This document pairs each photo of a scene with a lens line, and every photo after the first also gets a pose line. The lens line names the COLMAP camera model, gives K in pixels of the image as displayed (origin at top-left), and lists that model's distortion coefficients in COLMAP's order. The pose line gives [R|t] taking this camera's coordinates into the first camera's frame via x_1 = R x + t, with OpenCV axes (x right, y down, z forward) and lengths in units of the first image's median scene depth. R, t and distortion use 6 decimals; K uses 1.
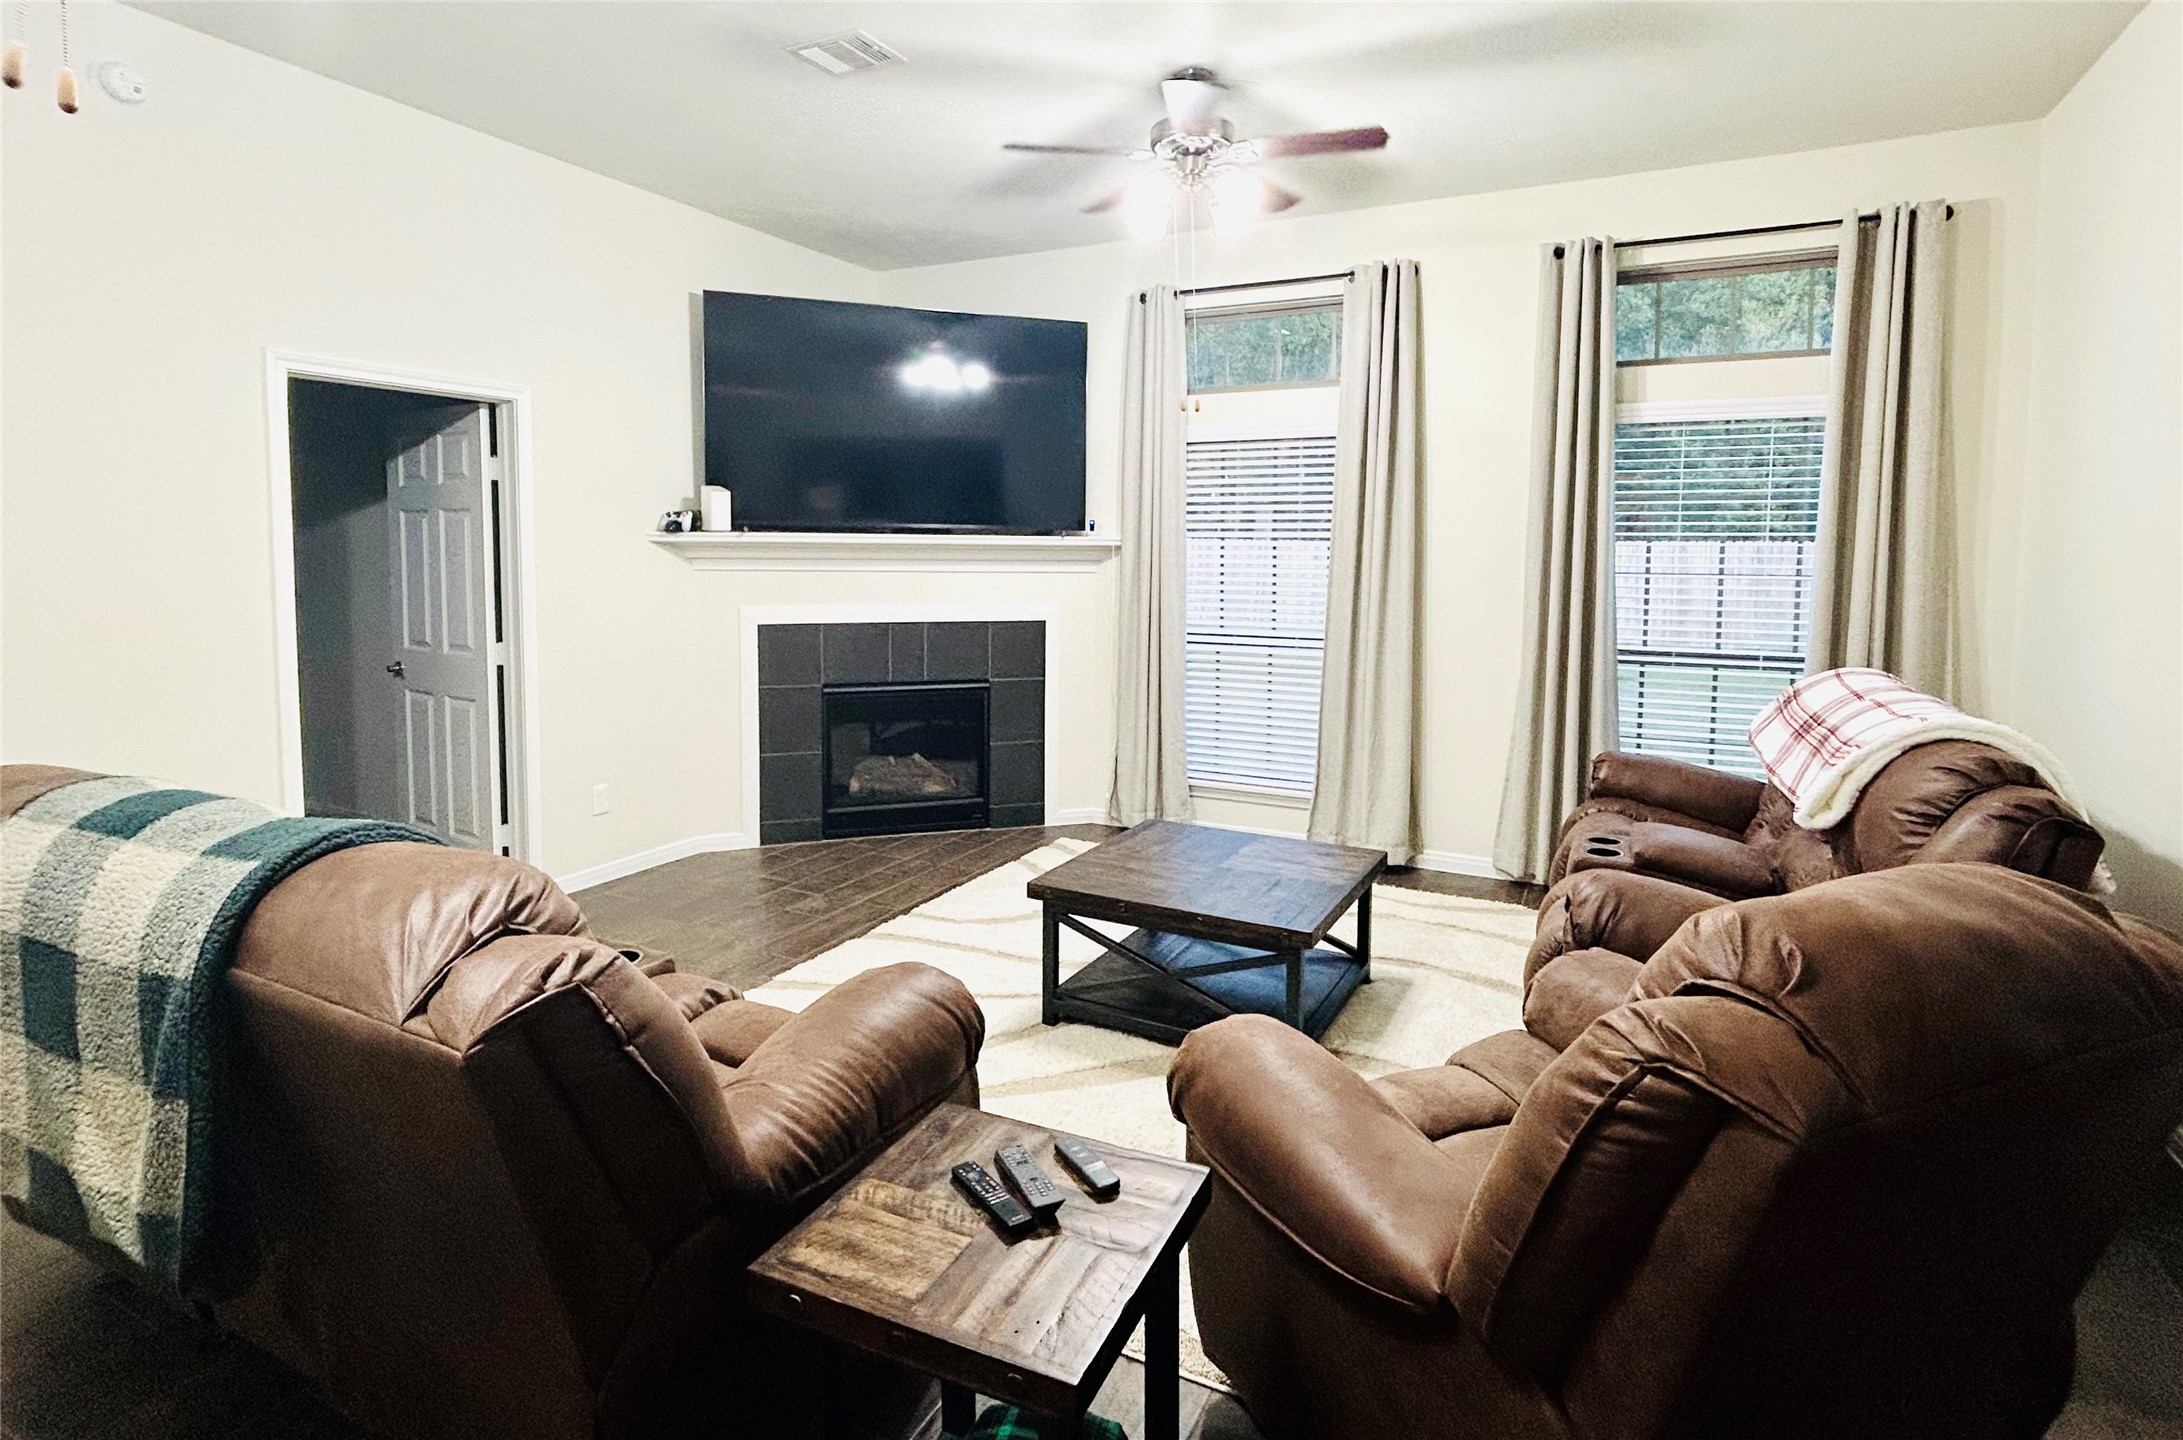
lens RADIAL K [[1043.1, 0, 1103.2], [0, 1043.1, 613.1], [0, 0, 1]] dist [0.004732, 0.000000]
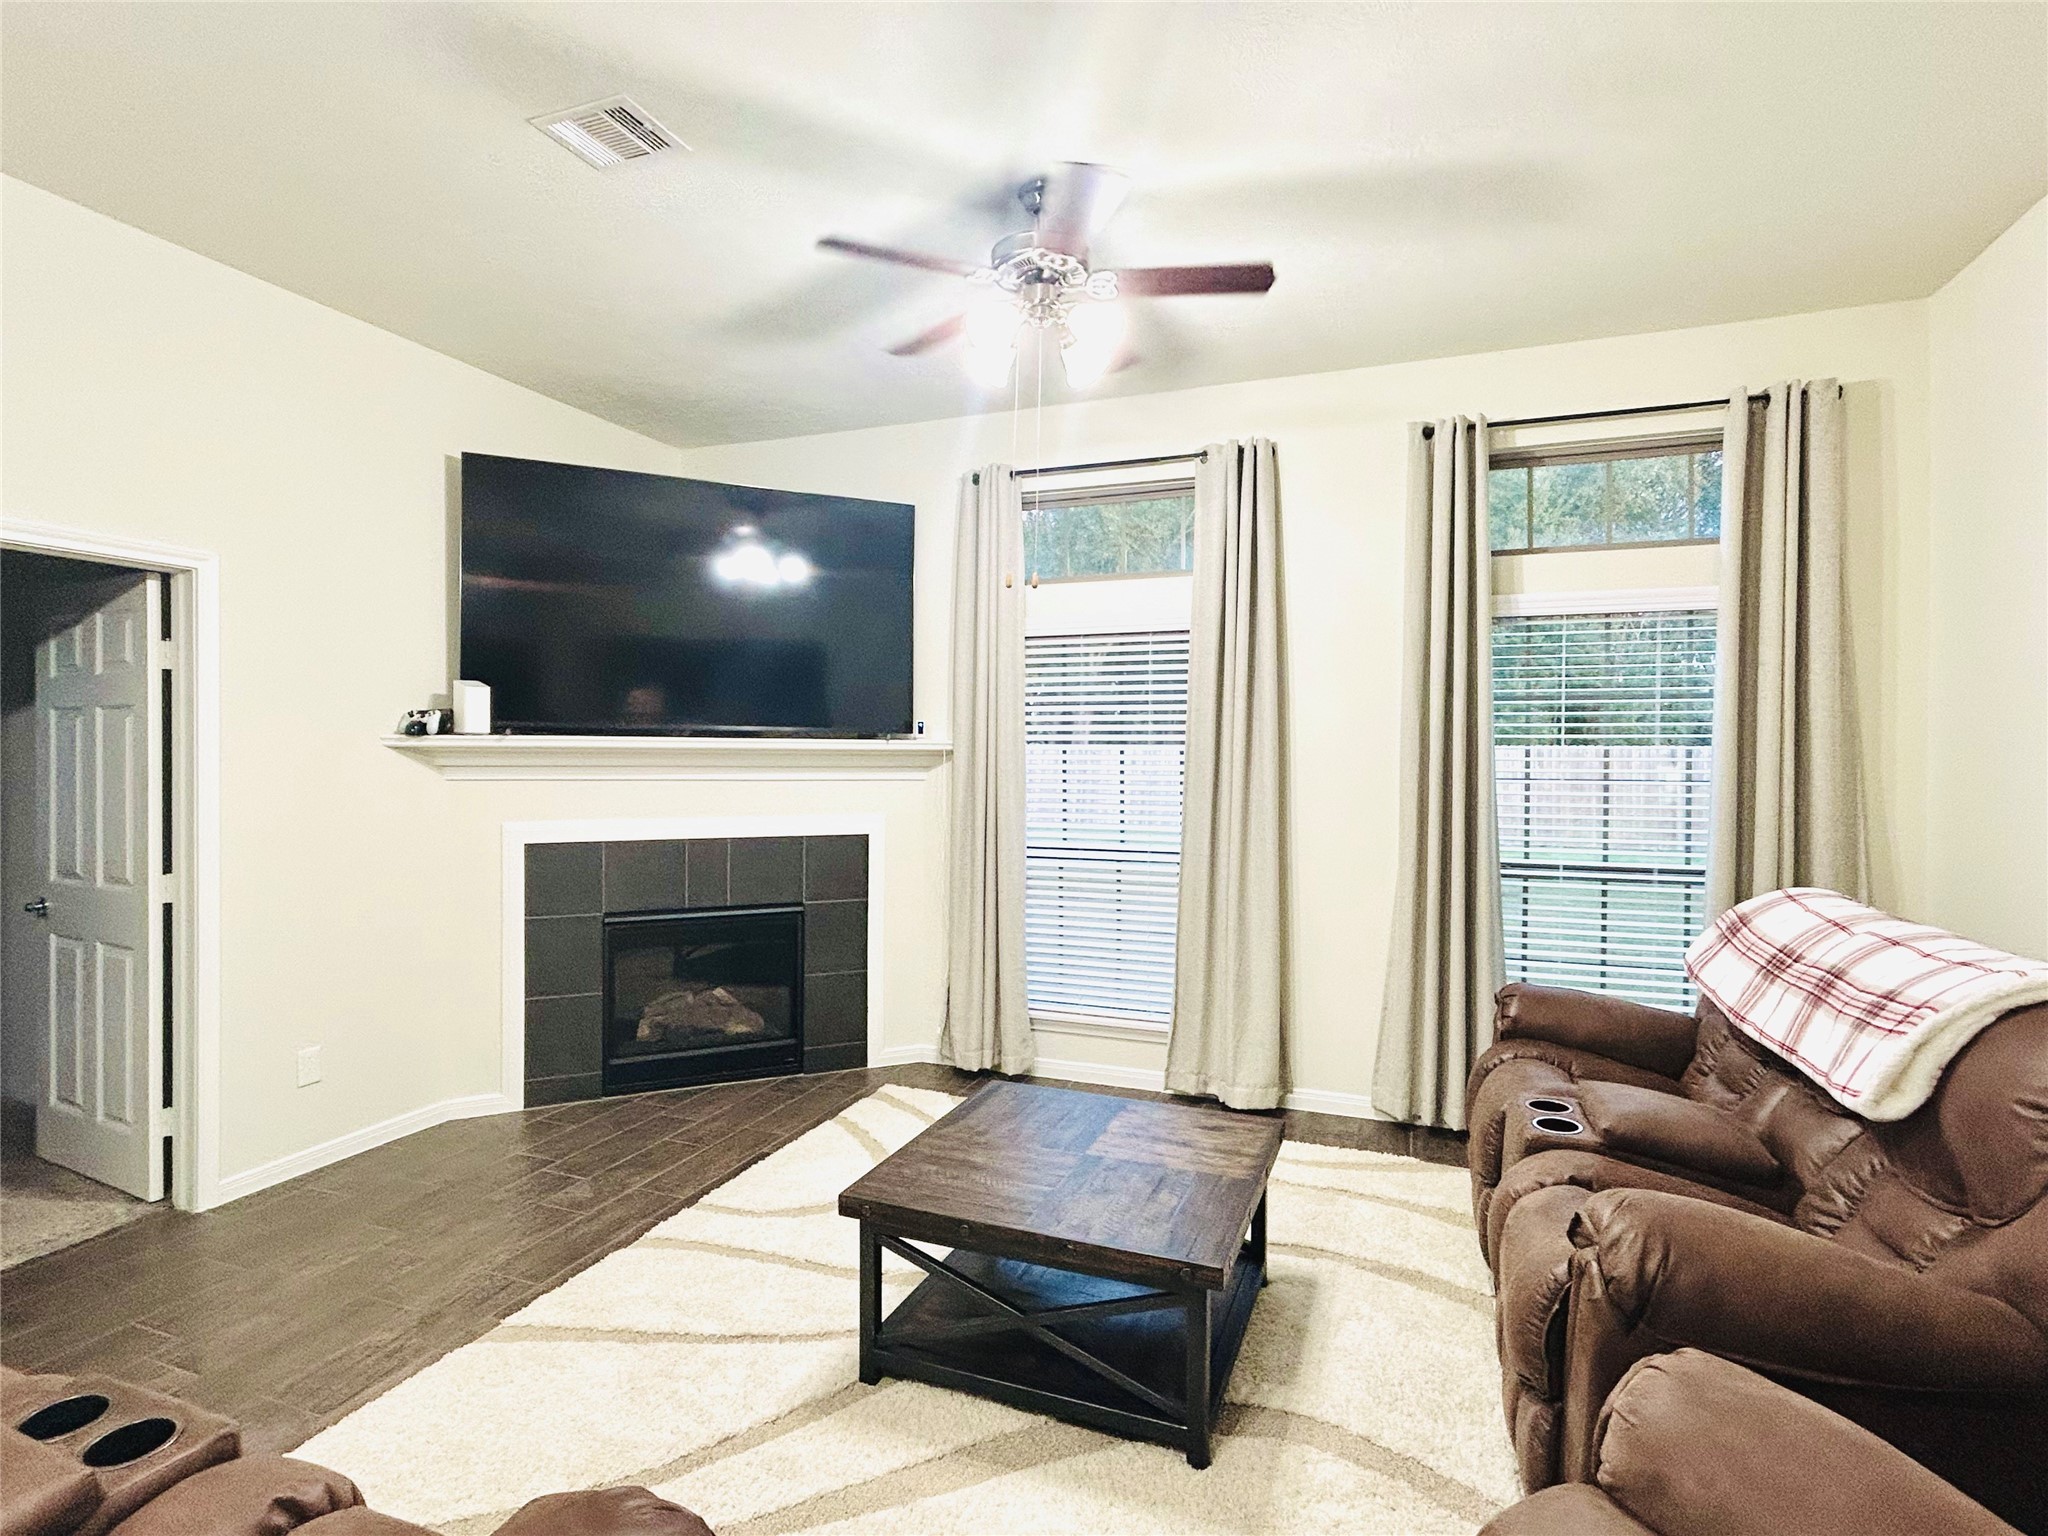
lens RADIAL K [[1008.6, 0, 1022.0], [0, 1008.6, 767.8], [0, 0, 1]] dist [-0.004789, -0.000694]
pose [[0.995763, -0.003594, 0.091888, -0.004390], [0.007939, 0.998865, -0.046966, -0.010261], [-0.091614, 0.047496, 0.994661, 0.164144]]
